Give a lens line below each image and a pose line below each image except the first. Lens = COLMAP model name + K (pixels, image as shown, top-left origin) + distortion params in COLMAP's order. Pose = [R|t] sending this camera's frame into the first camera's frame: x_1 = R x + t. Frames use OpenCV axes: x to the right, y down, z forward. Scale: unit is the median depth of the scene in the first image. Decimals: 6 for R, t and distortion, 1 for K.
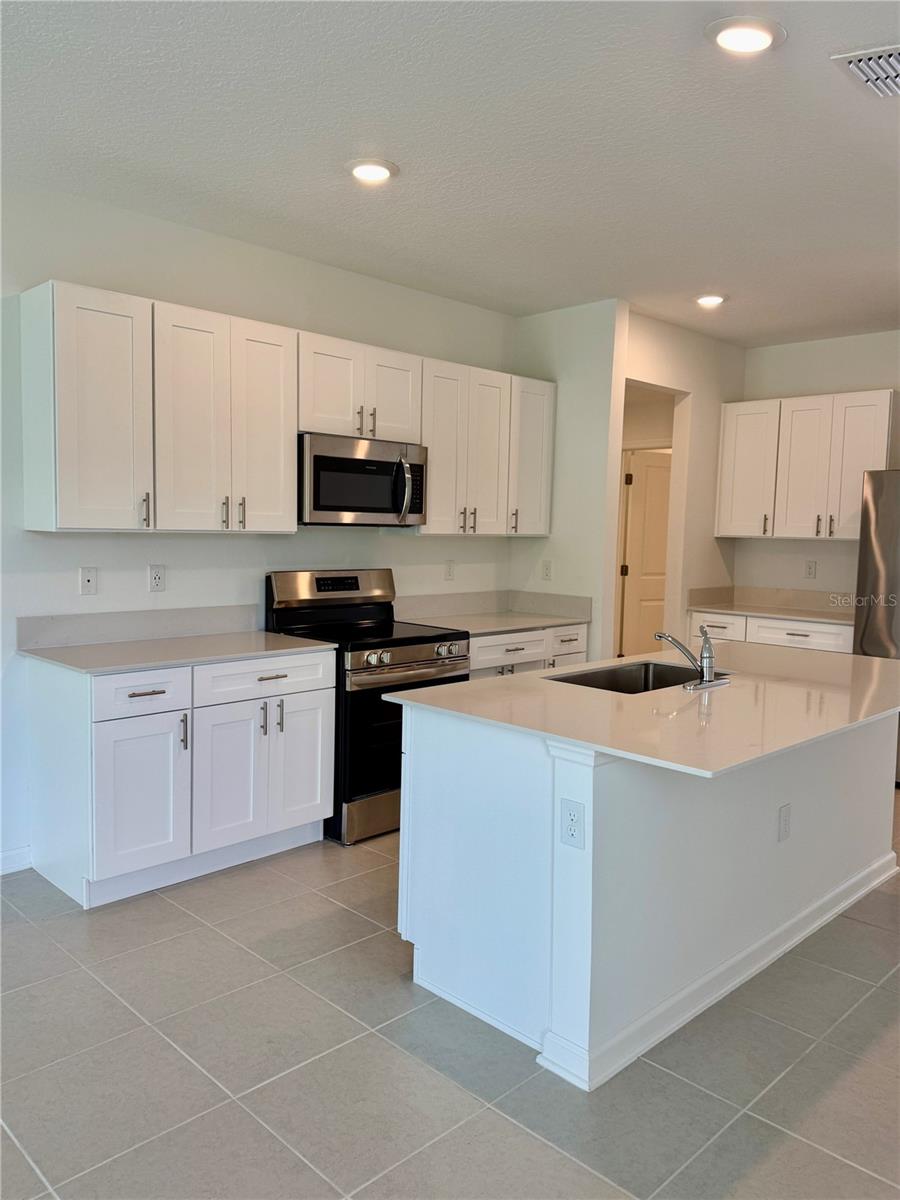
lens RADIAL K [[901.5, 0, 452.3], [0, 901.5, 591.1], [0, 0, 1]] dist [0.079621, -0.053422]
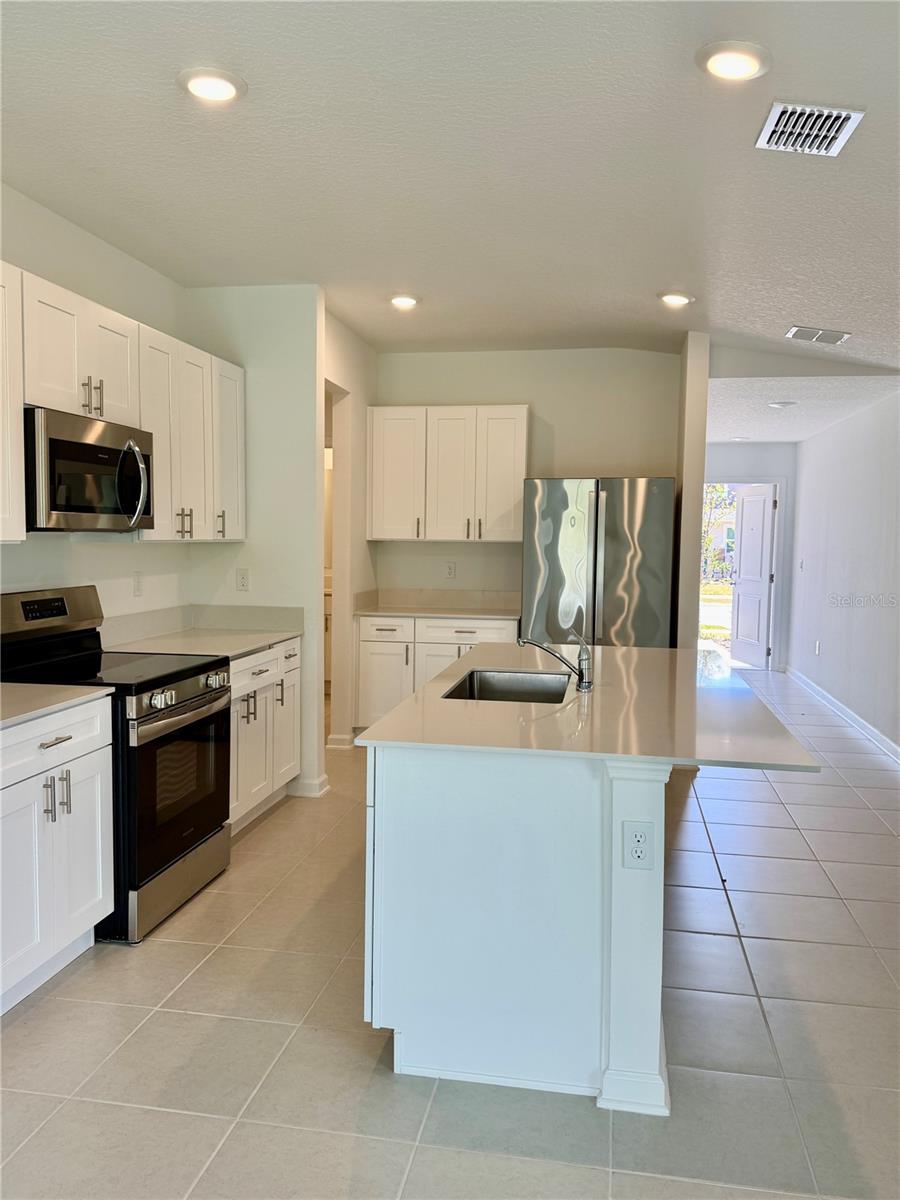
lens RADIAL K [[901.5, 0, 445.9], [0, 901.5, 612.0], [0, 0, 1]] dist [0.079621, -0.053422]
pose [[0.821588, -0.060137, 0.566901, -0.256118], [0.048123, 0.998187, 0.036146, -0.015301], [-0.568047, -0.002417, 0.822993, 0.156805]]
